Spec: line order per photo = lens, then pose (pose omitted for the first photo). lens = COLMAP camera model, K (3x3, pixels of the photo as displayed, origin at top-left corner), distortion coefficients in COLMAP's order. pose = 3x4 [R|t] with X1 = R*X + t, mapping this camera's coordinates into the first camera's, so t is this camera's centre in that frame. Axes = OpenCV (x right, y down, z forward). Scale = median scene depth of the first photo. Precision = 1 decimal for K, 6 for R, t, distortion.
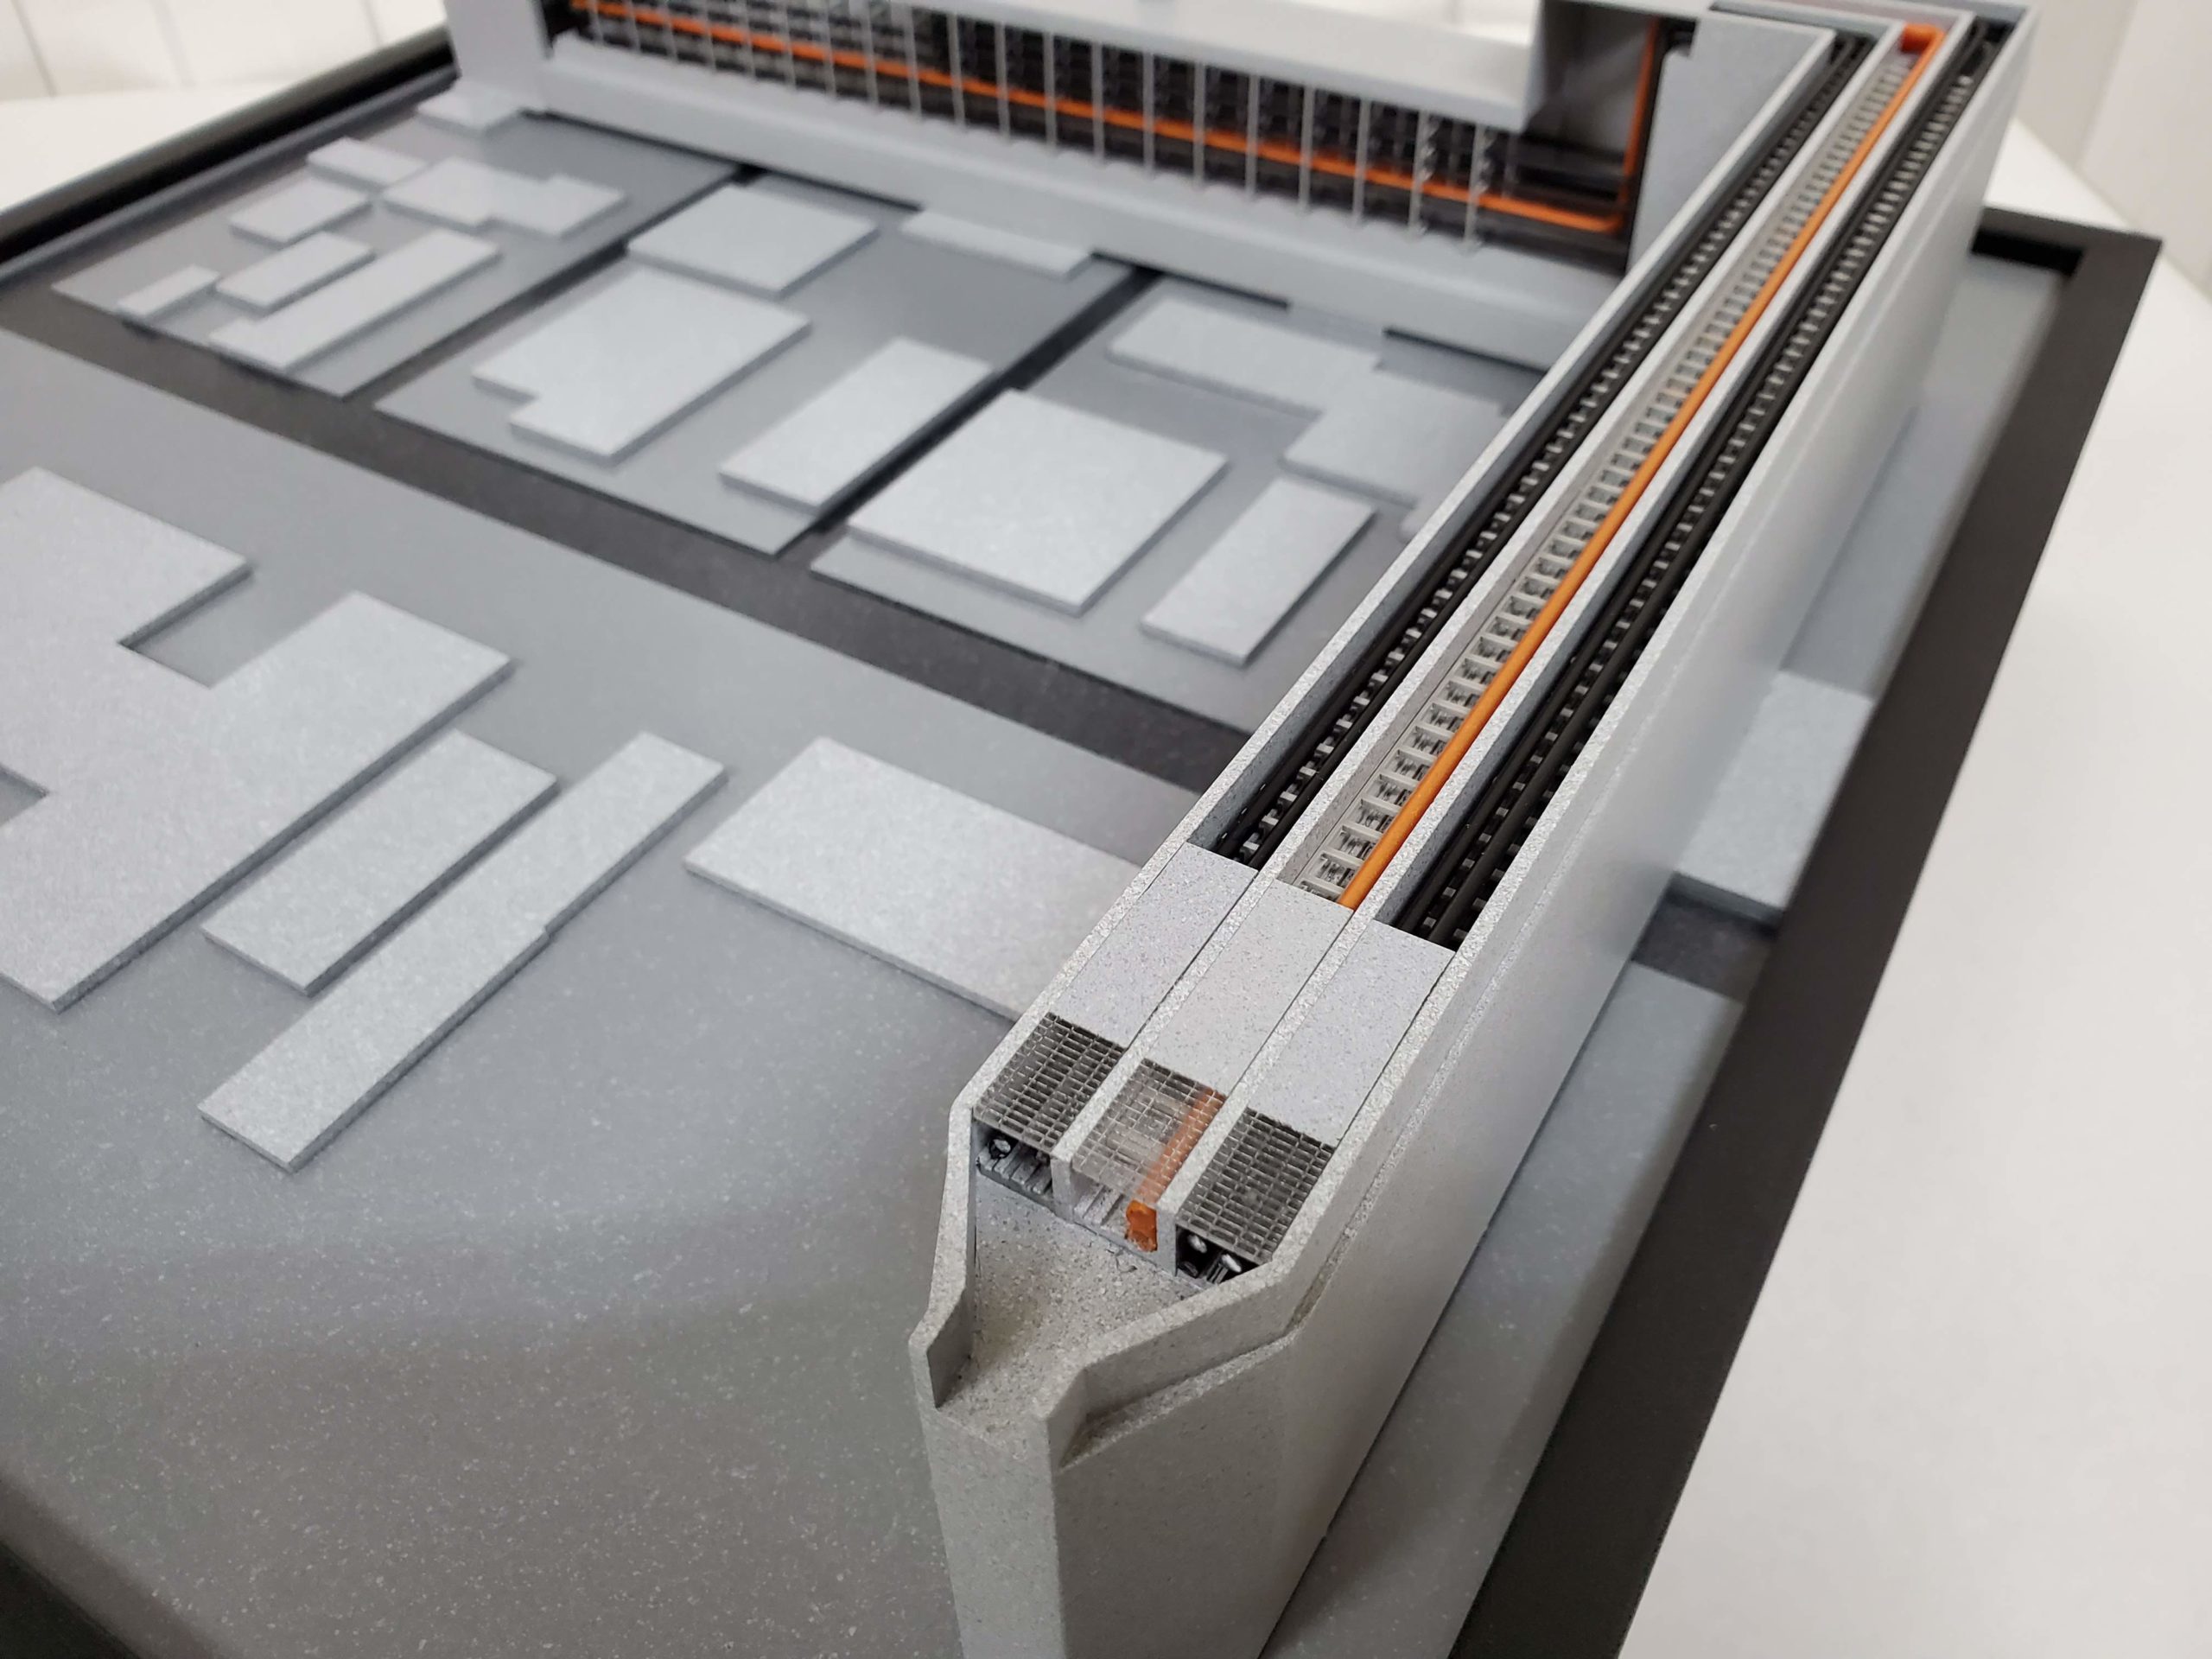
lens RADIAL K [[1842.4, 0, 1061.5], [0, 1842.4, 773.2], [0, 0, 1]] dist [-0.103015, 0.169355]
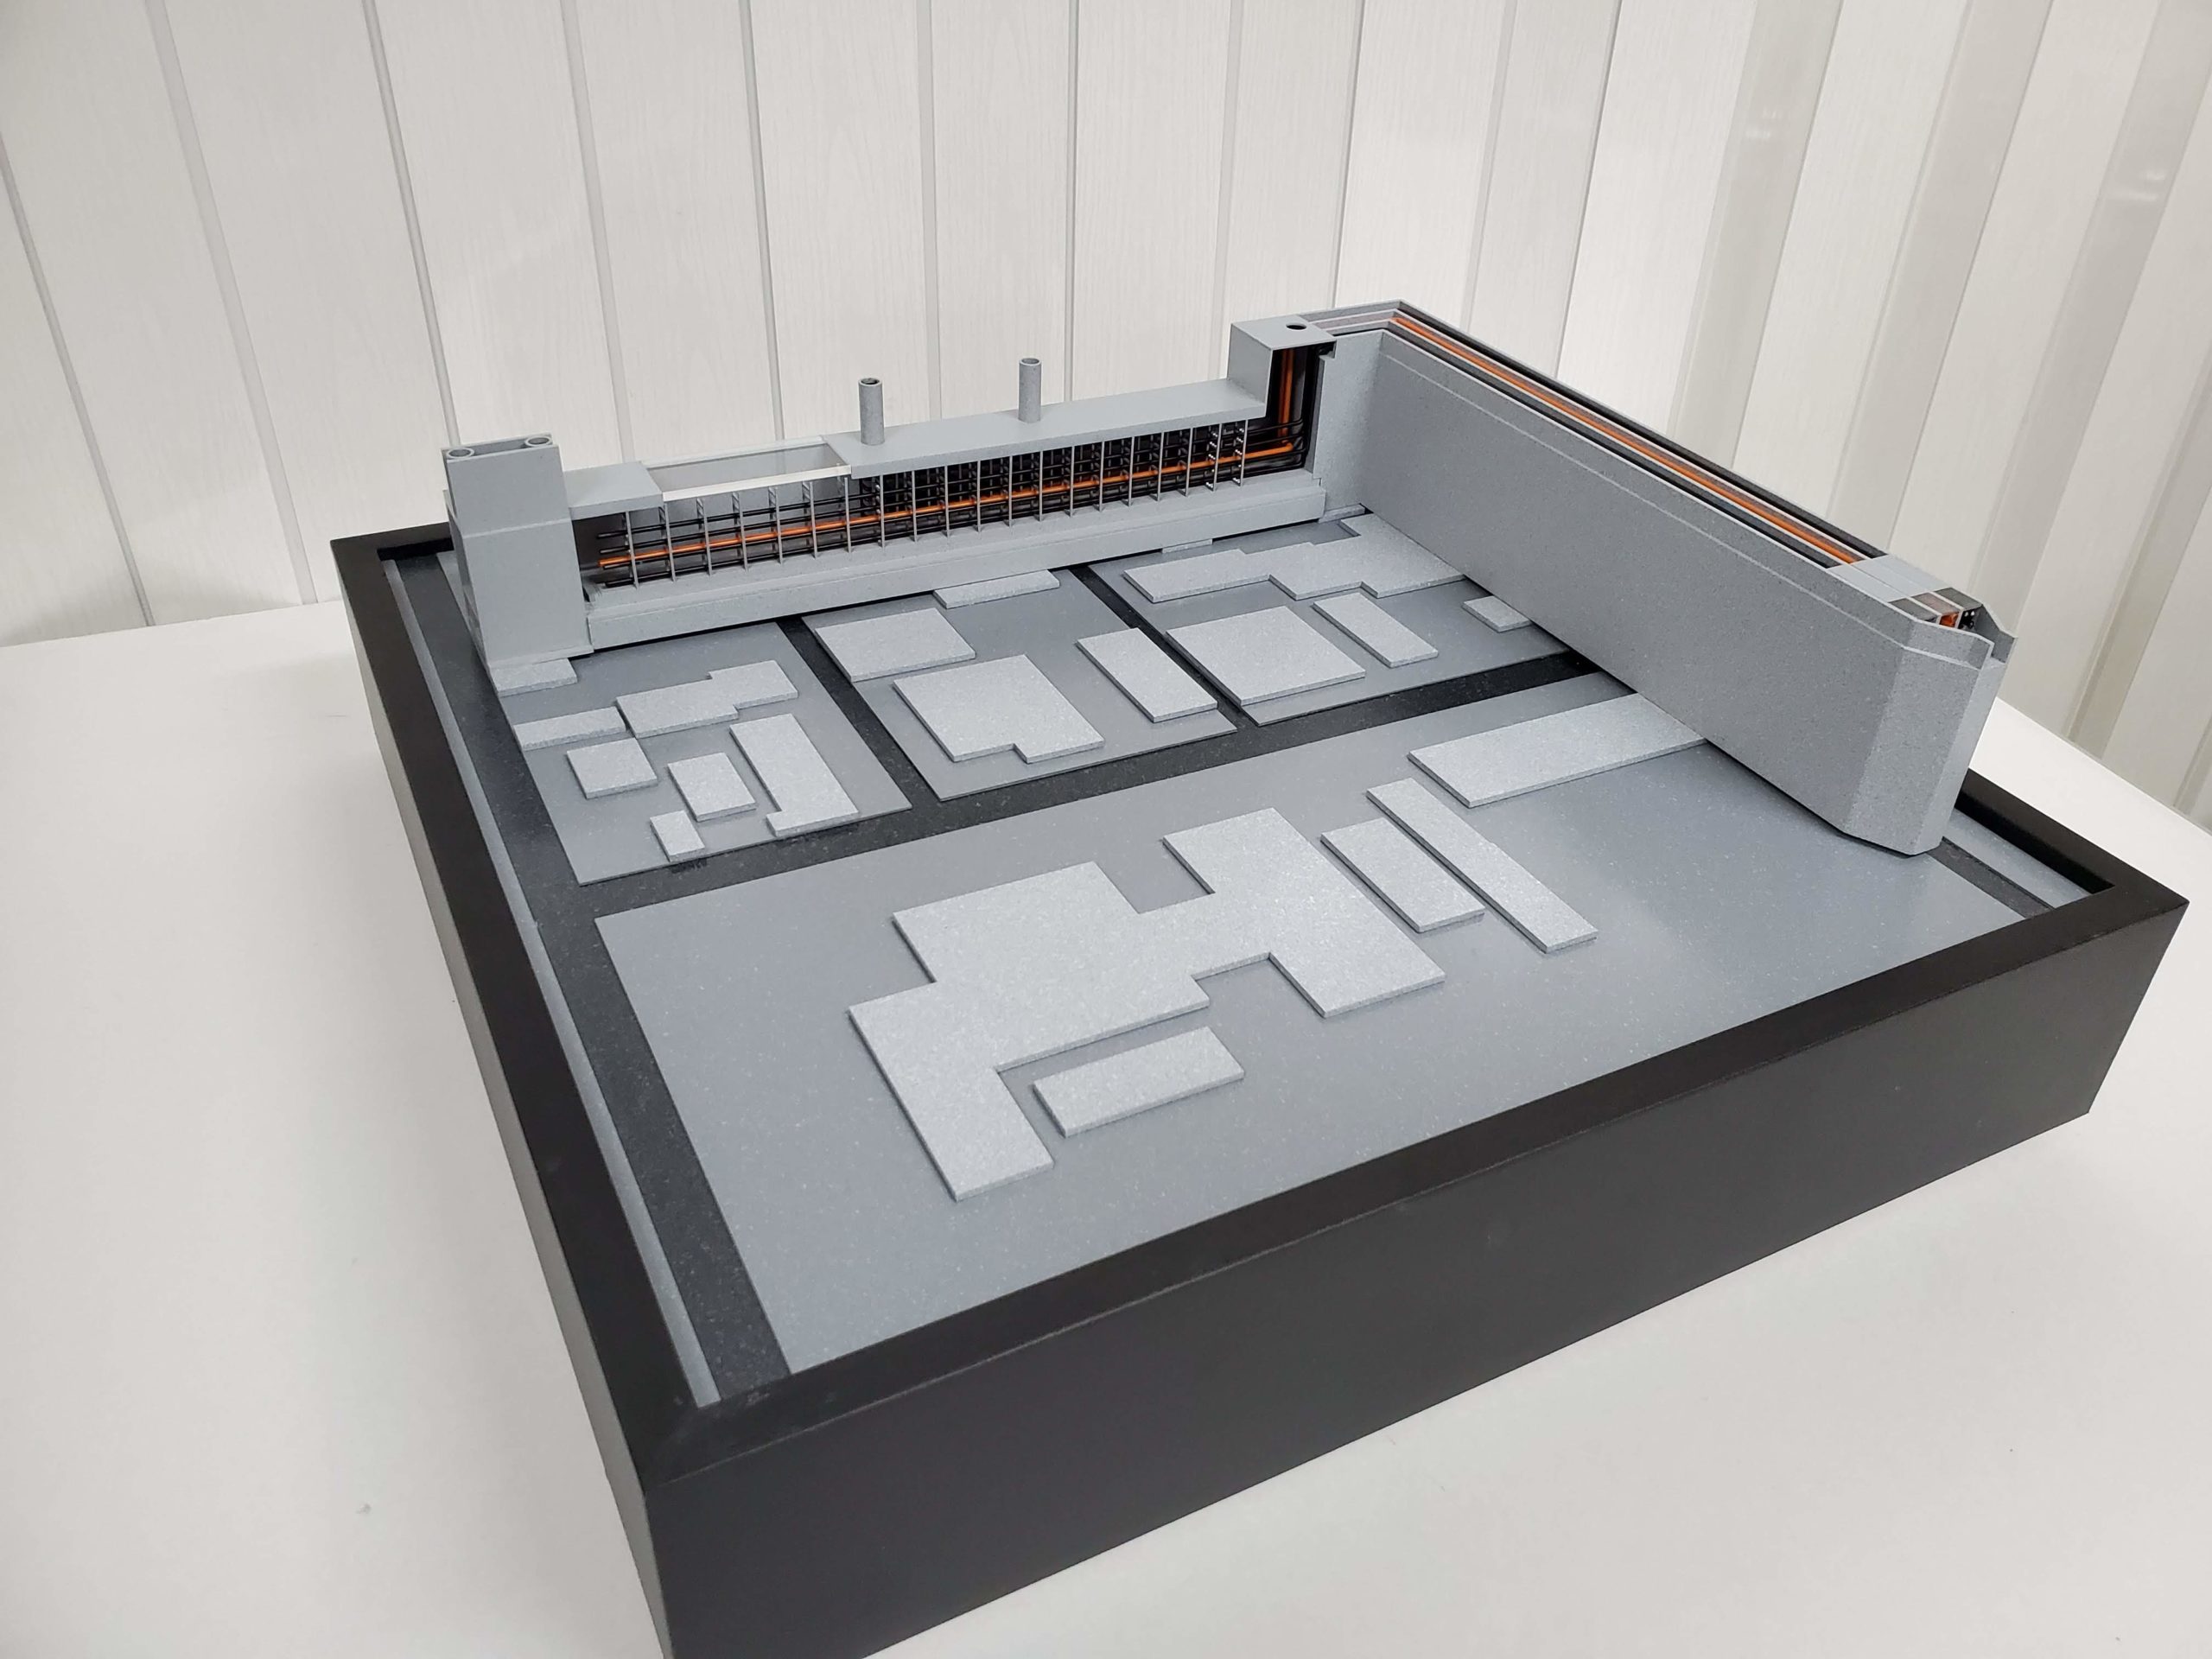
lens RADIAL K [[1772.4, 0, 1106.0], [0, 1772.4, 829.5], [0, 0, 1]] dist [0.098593, -0.003183]
pose [[0.515438, -0.441546, 0.734411, -1.497433], [0.534388, 0.835594, 0.127326, -0.317070], [-0.669890, 0.326832, 0.666654, -0.052512]]
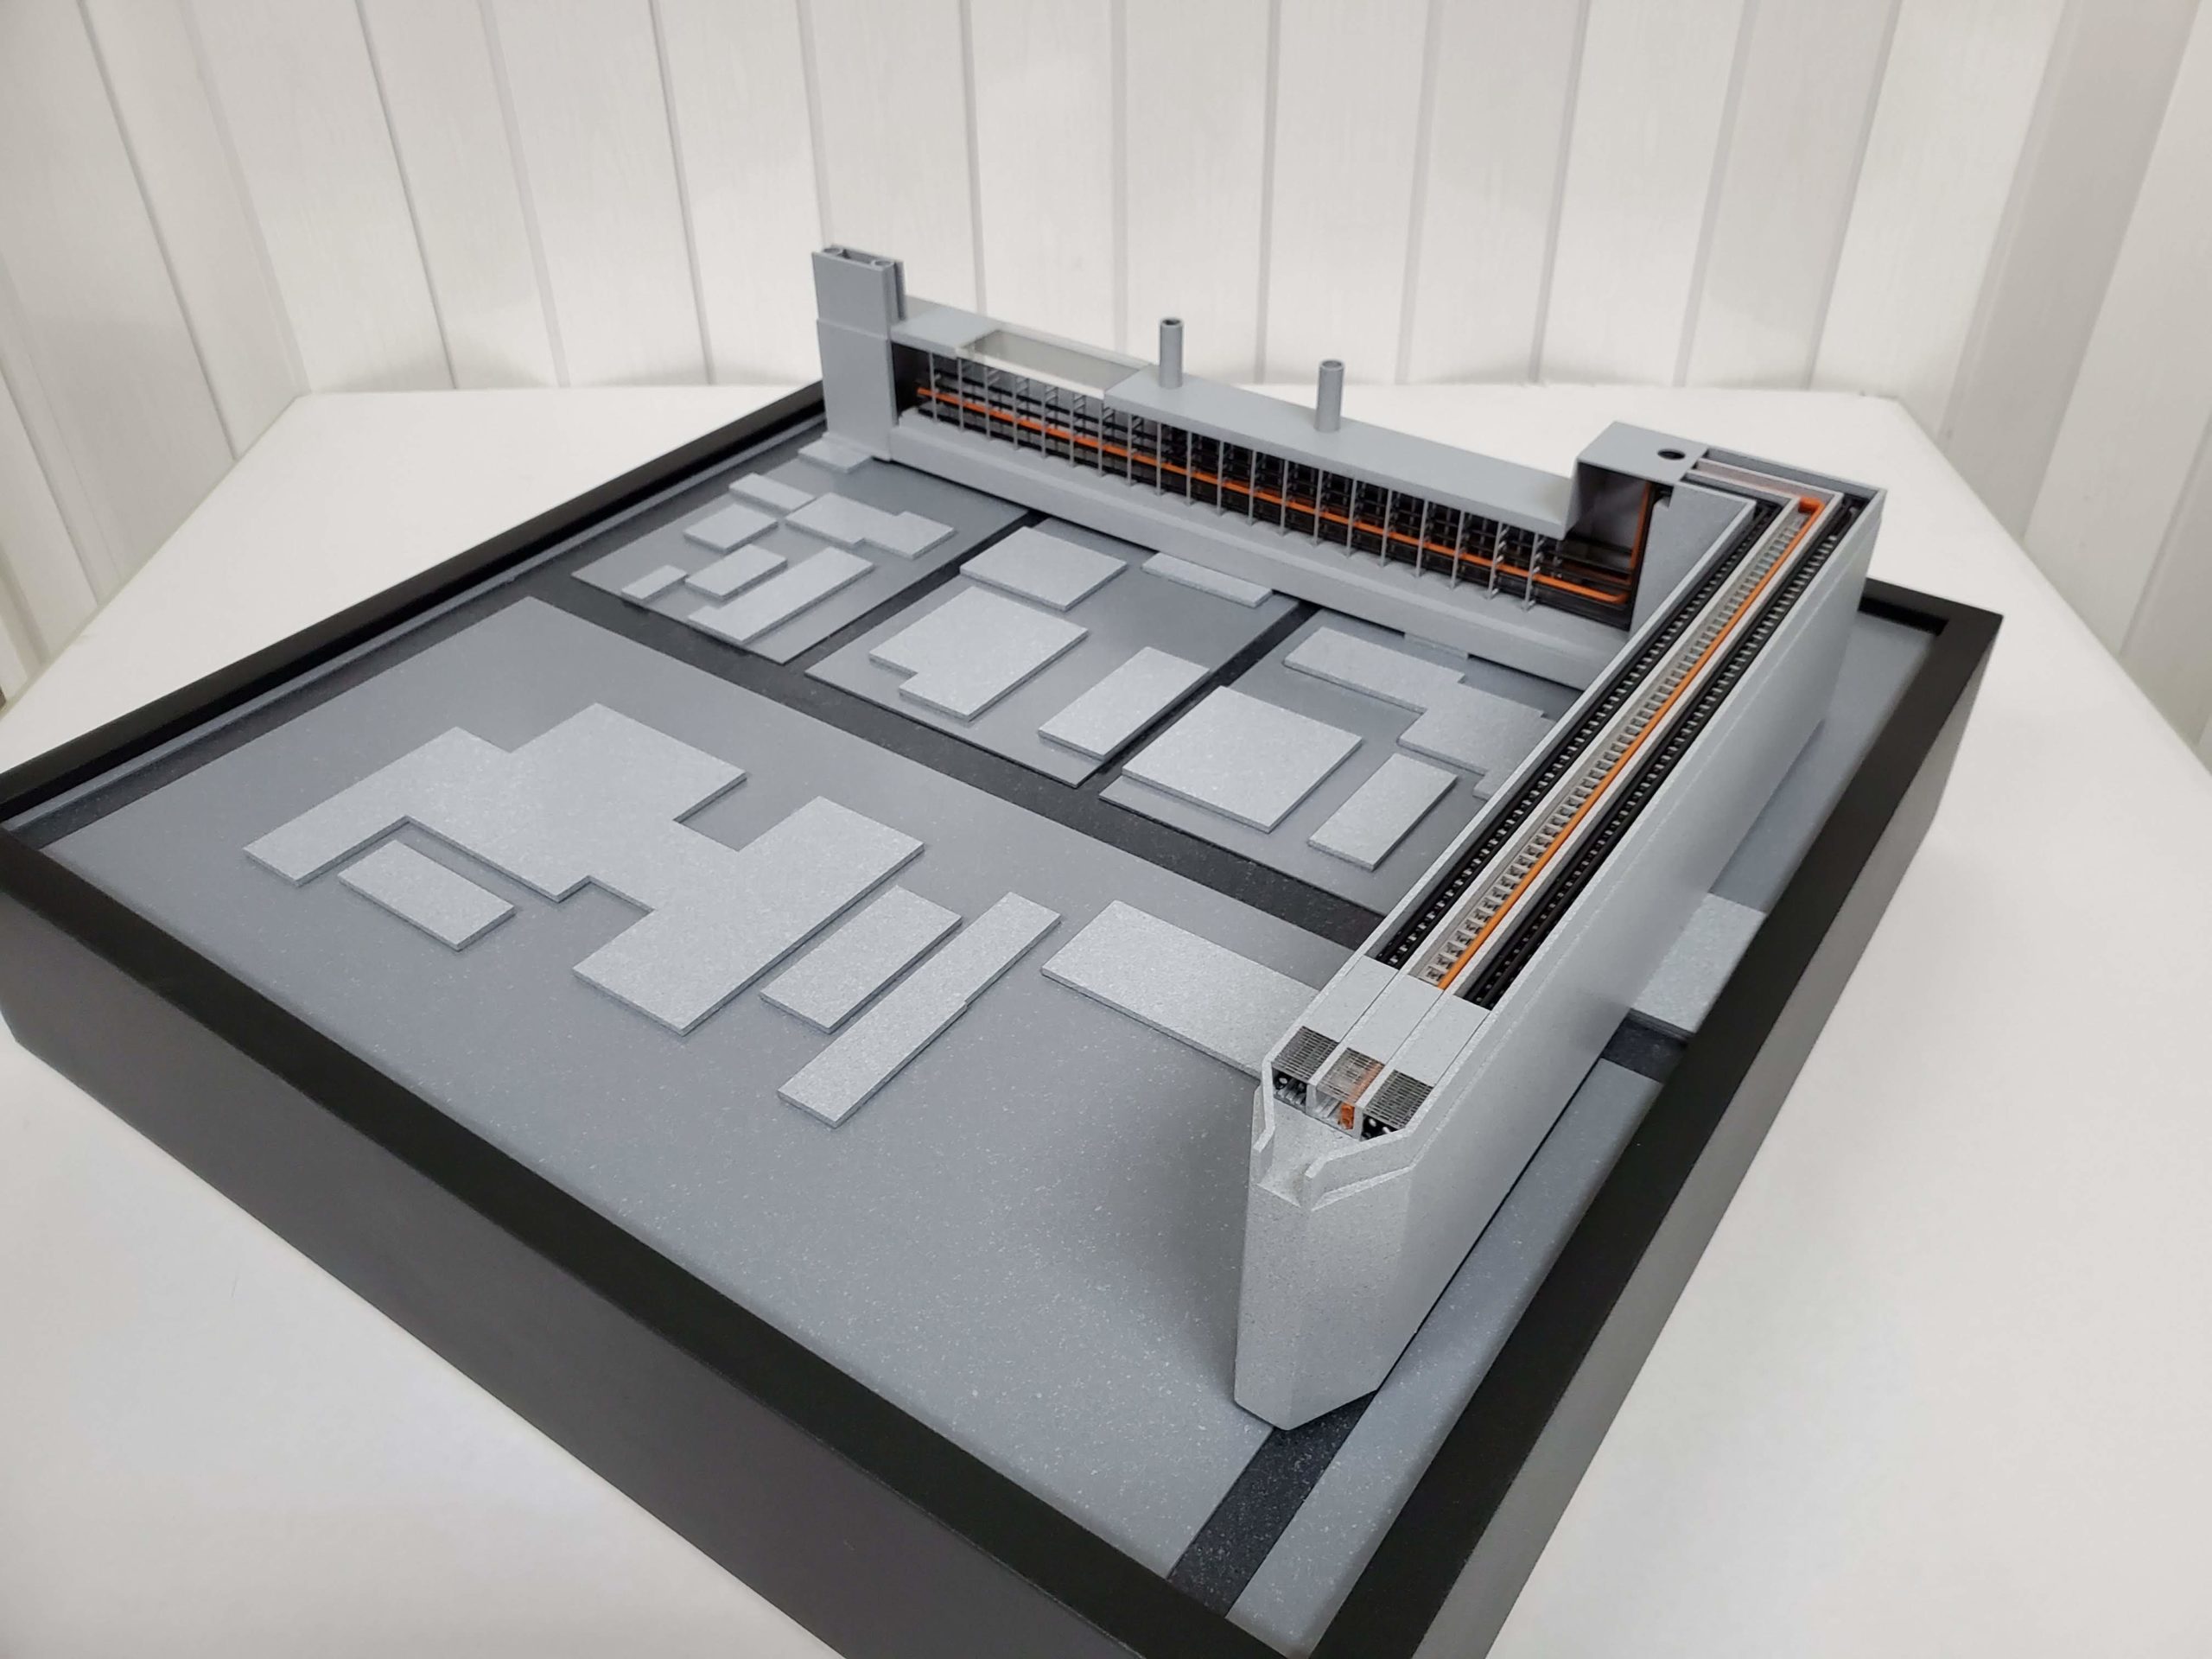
lens RADIAL K [[1725.5, 0, 1106.0], [0, 1725.5, 829.5], [0, 0, 1]] dist [0.009187, 0.001230]
pose [[0.998255, 0.053636, -0.024719, -0.088602], [-0.055347, 0.995669, -0.074702, 0.027601], [0.020606, 0.075939, 0.996900, -0.469767]]
